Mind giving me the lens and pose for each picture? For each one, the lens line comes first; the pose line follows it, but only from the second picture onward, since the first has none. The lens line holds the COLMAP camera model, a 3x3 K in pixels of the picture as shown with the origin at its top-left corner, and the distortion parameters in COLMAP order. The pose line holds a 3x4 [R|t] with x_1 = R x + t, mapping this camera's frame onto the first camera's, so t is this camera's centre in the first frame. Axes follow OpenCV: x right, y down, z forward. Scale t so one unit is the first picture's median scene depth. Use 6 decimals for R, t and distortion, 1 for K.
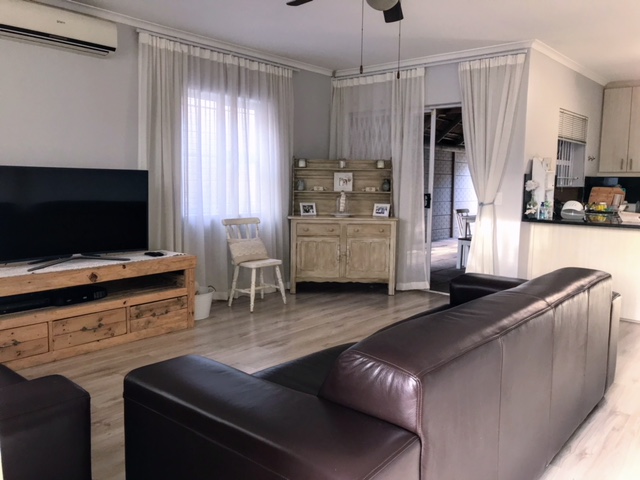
lens RADIAL K [[519.4, 0, 320.0], [0, 519.4, 240.0], [0, 0, 1]] dist [0.071435, -0.070078]
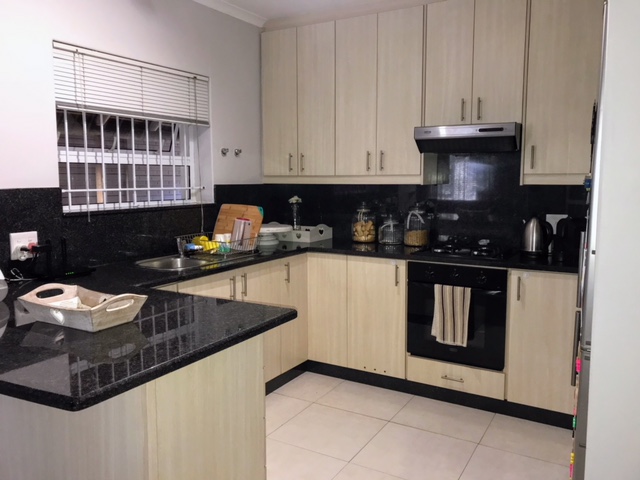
lens RADIAL K [[524.2, 0, 320.0], [0, 524.2, 240.0], [0, 0, 1]] dist [0.021533, 0.011924]
pose [[0.982761, -0.033259, 0.181865, 1.358210], [0.031748, 0.999433, 0.011209, -0.173868], [-0.182135, -0.005242, 0.983260, 1.167178]]
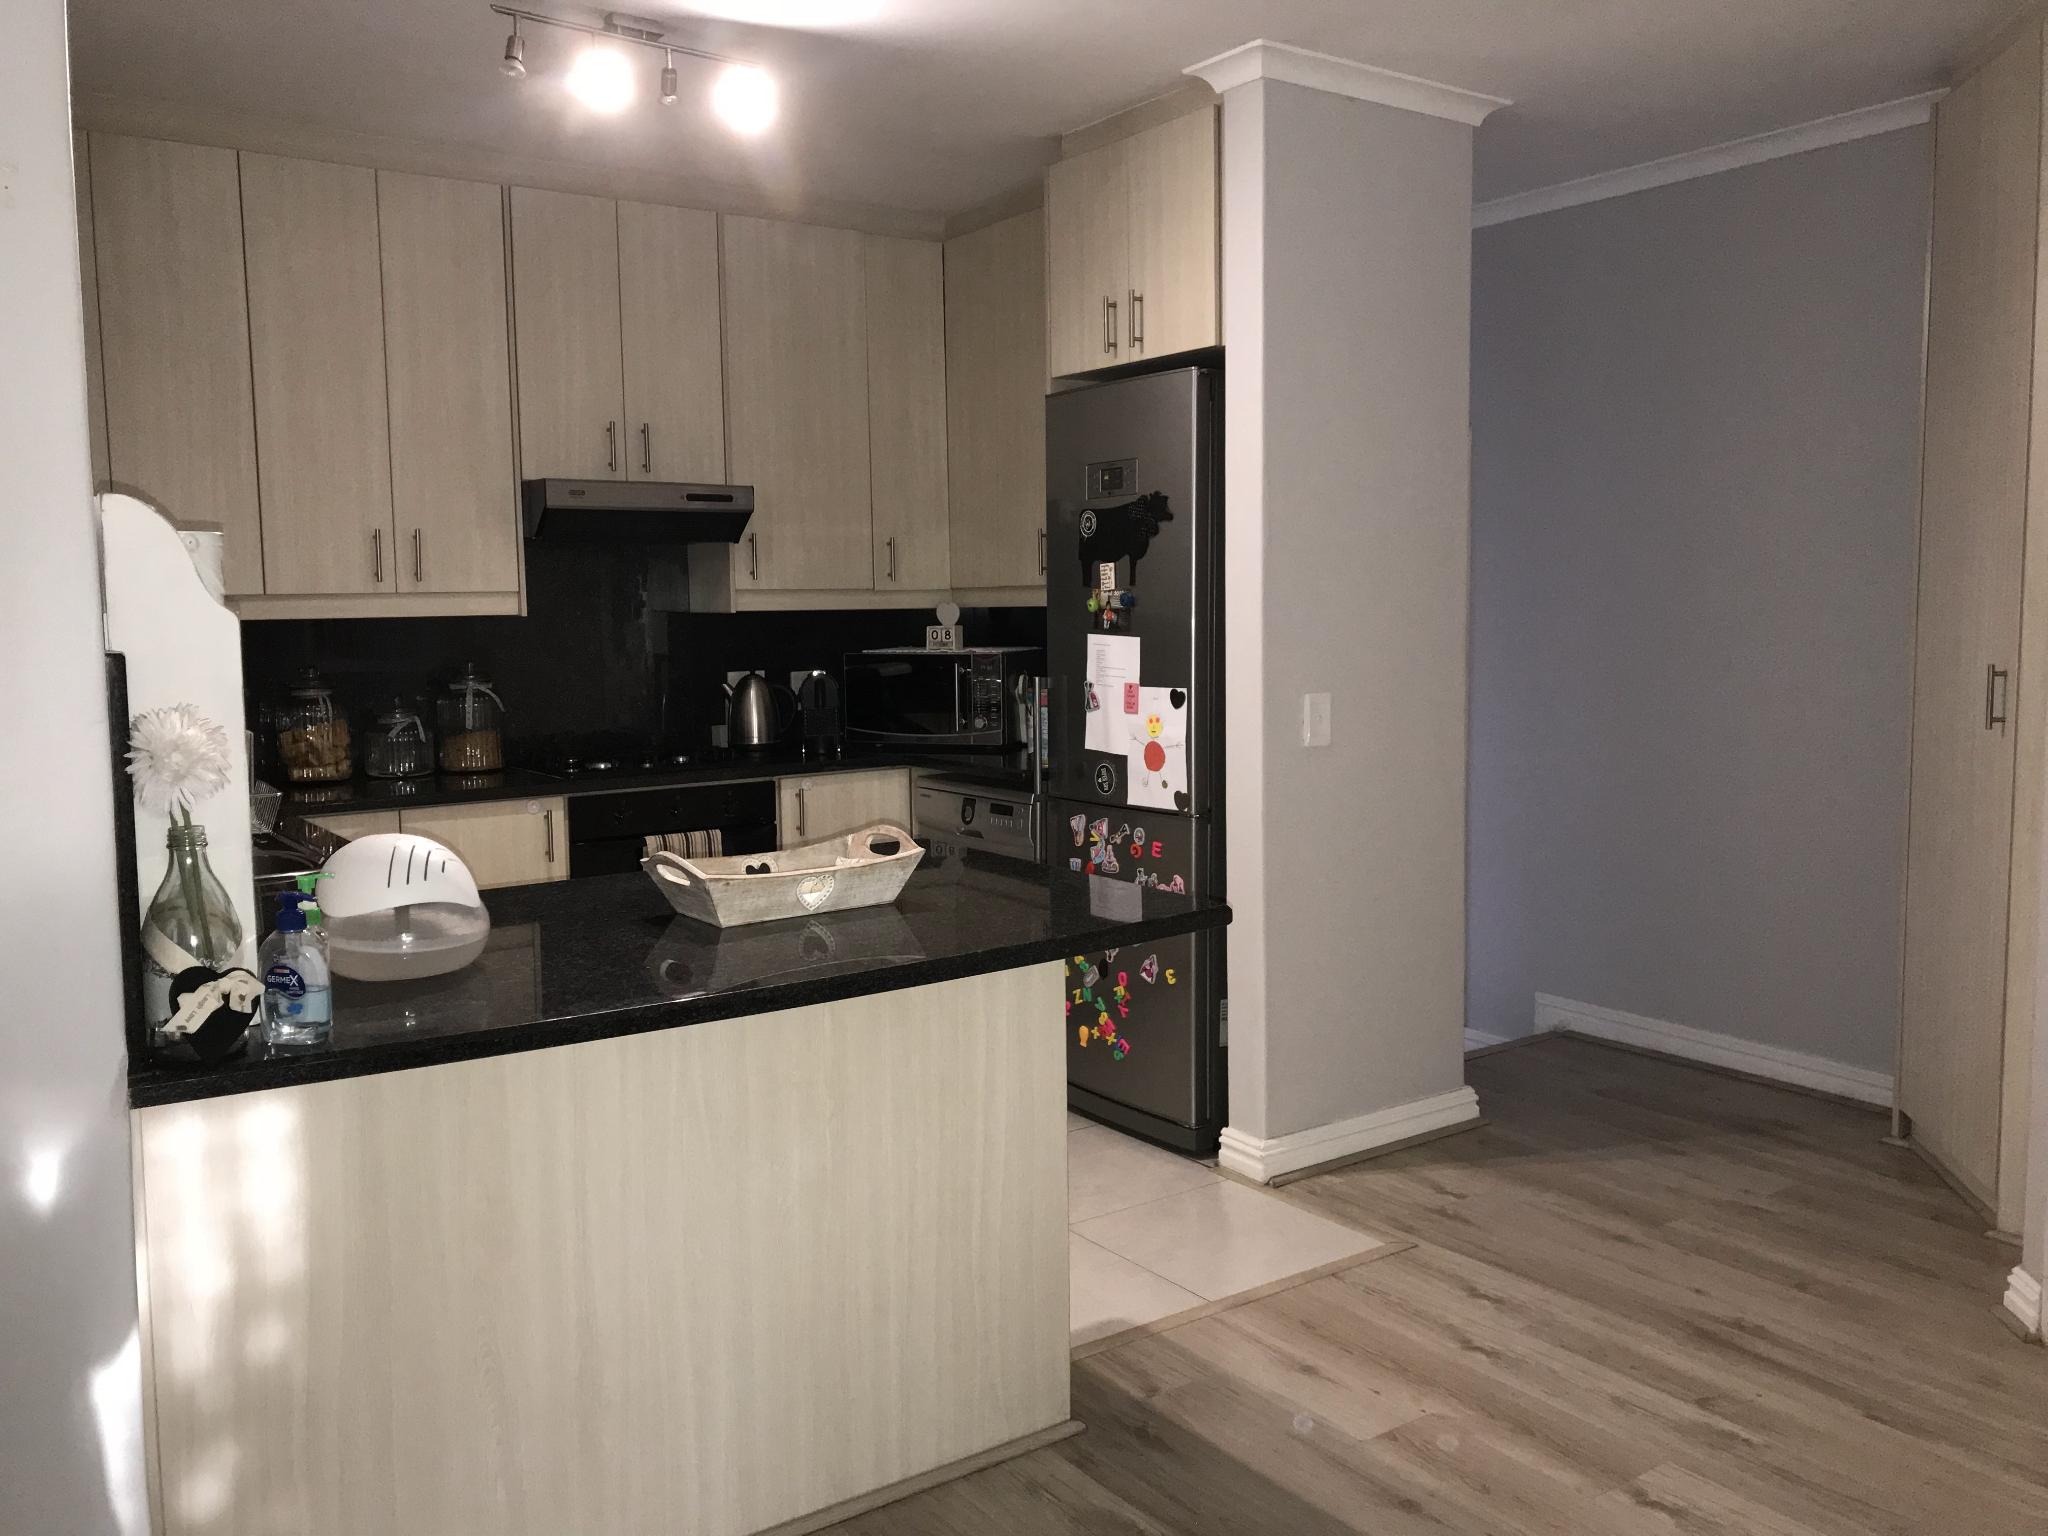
lens RADIAL K [[1676.4, 0, 1024.0], [0, 1676.4, 768.0], [0, 0, 1]] dist [0.011556, -0.000492]
pose [[0.234766, -0.113433, 0.965411, 0.225443], [0.123729, 0.988577, 0.086067, -0.221907], [-0.964145, 0.099243, 0.246119, 1.524165]]
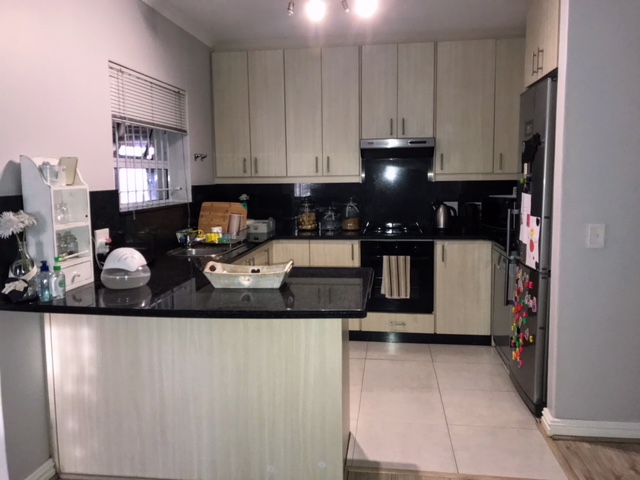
lens RADIAL K [[519.4, 0, 320.0], [0, 519.4, 240.0], [0, 0, 1]] dist [0.071435, -0.070078]
pose [[0.836852, -0.089036, 0.540140, 0.768007], [0.083009, 0.995914, 0.035558, -0.173234], [-0.541099, 0.015080, 0.840824, 1.042817]]
